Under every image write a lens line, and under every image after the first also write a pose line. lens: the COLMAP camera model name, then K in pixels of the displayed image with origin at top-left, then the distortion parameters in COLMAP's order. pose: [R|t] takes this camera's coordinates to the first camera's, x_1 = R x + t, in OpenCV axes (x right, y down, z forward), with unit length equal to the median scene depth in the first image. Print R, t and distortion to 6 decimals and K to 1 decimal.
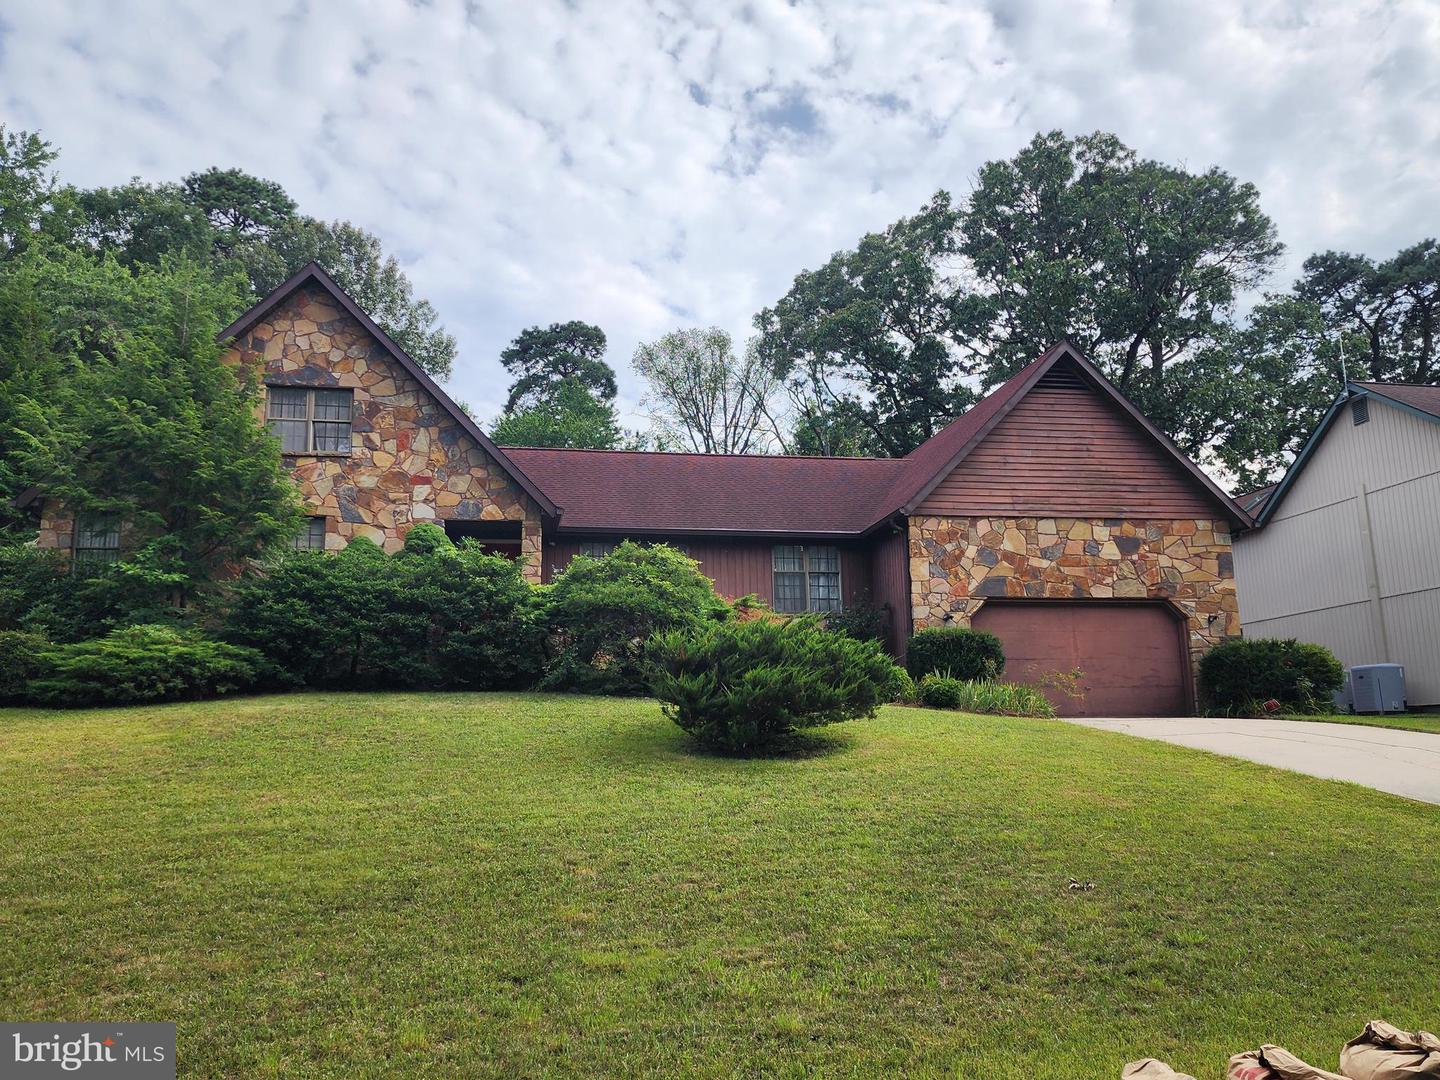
lens RADIAL K [[1193.1, 0, 723.9], [0, 1193.1, 541.9], [0, 0, 1]] dist [0.067464, -0.046943]
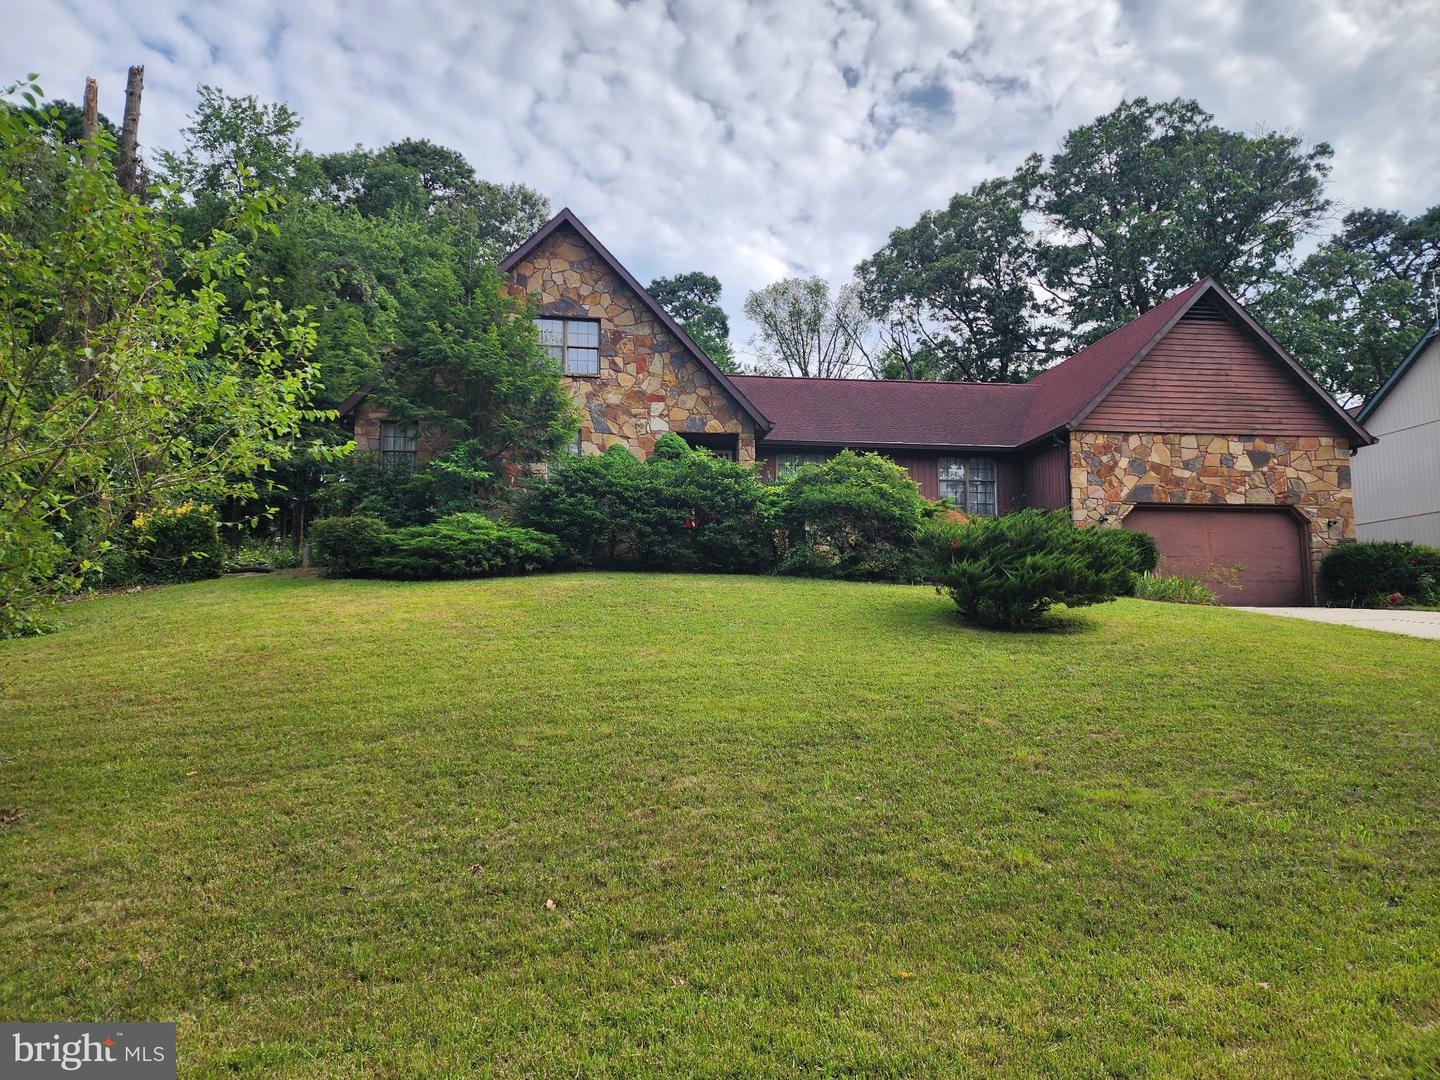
lens RADIAL K [[971.3, 0, 714.2], [0, 971.3, 548.3], [0, 0, 1]] dist [0.065981, -0.047519]
pose [[0.998934, 0.014906, -0.043683, -0.141657], [-0.011122, 0.996265, 0.085632, 0.013125], [0.044796, -0.085055, 0.995369, 0.029091]]
